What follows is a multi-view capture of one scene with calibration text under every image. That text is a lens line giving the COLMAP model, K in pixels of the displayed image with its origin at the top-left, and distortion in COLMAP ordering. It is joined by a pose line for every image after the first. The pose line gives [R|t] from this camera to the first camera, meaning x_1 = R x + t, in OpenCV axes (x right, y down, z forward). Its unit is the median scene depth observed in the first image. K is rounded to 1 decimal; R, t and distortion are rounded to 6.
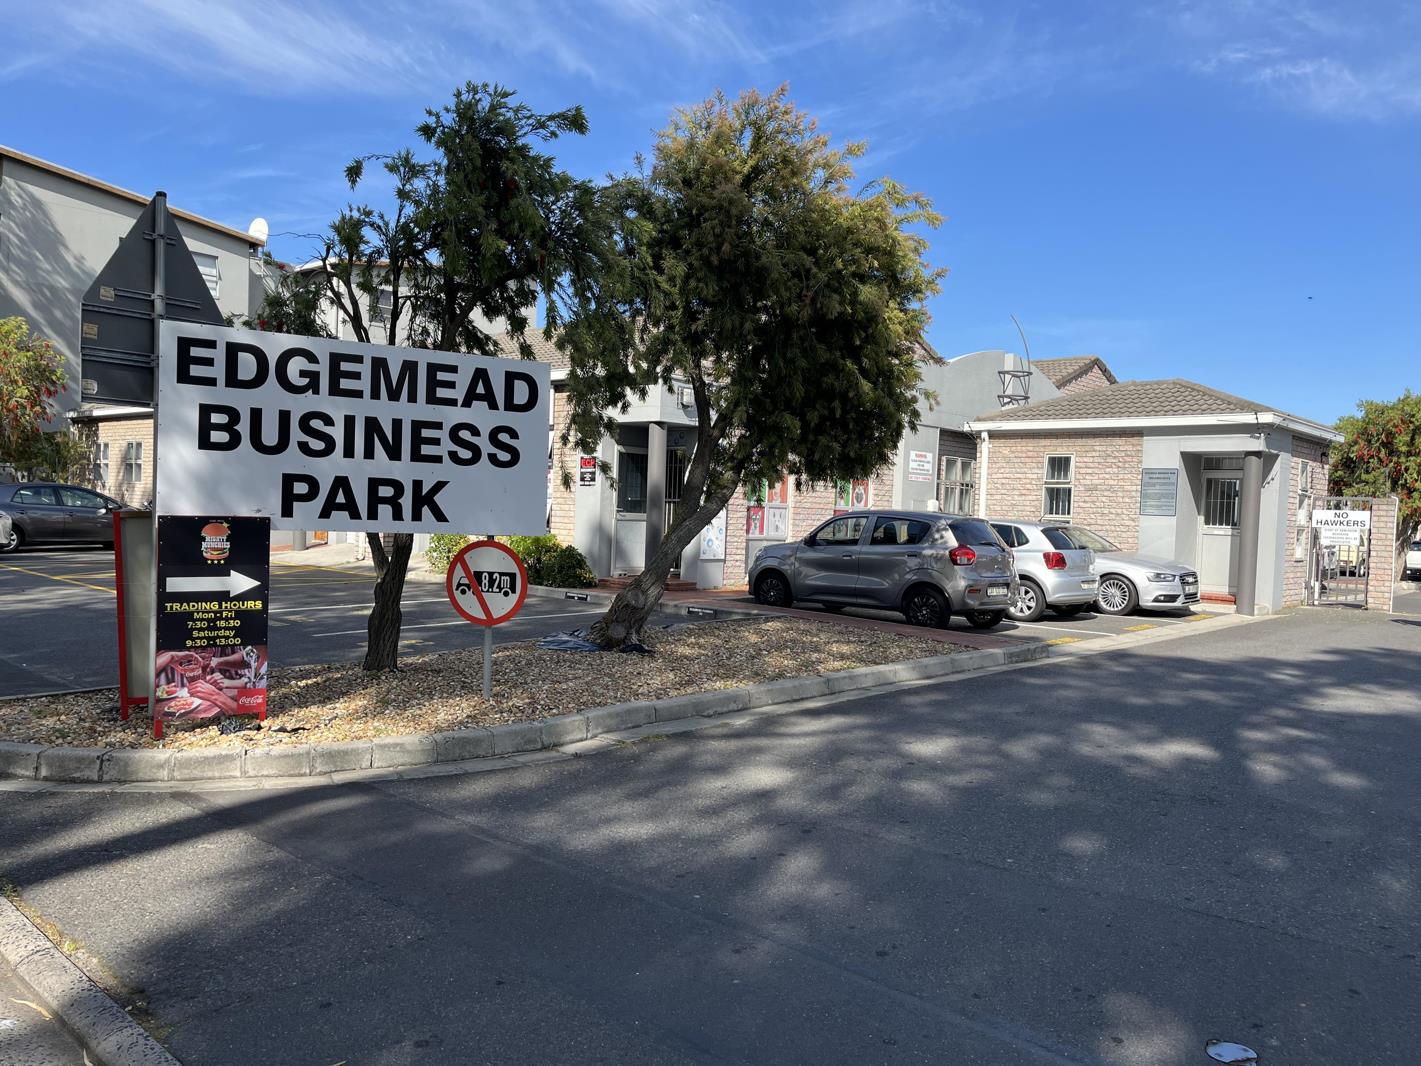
lens RADIAL K [[1082.1, 0, 710.5], [0, 1082.1, 533.0], [0, 0, 1]] dist [0.005893, 0.194886]
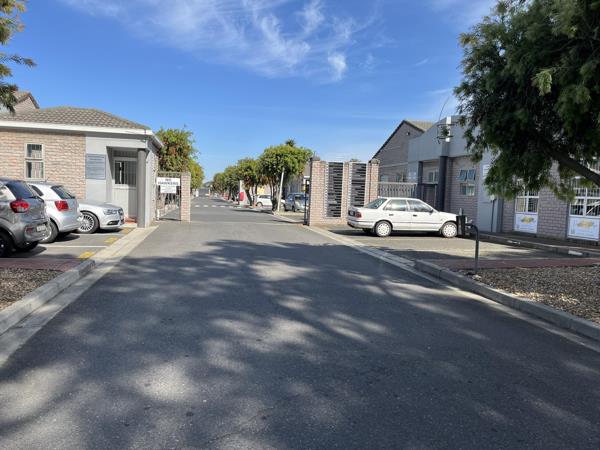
lens RADIAL K [[460.6, 0, 300.2], [0, 460.6, 216.7], [0, 0, 1]] dist [0.007917, 0.000551]
pose [[0.581543, -0.057672, 0.811469, -0.043877], [0.002567, 0.997609, 0.069062, -0.005500], [-0.813511, -0.038080, 0.580301, 0.255389]]
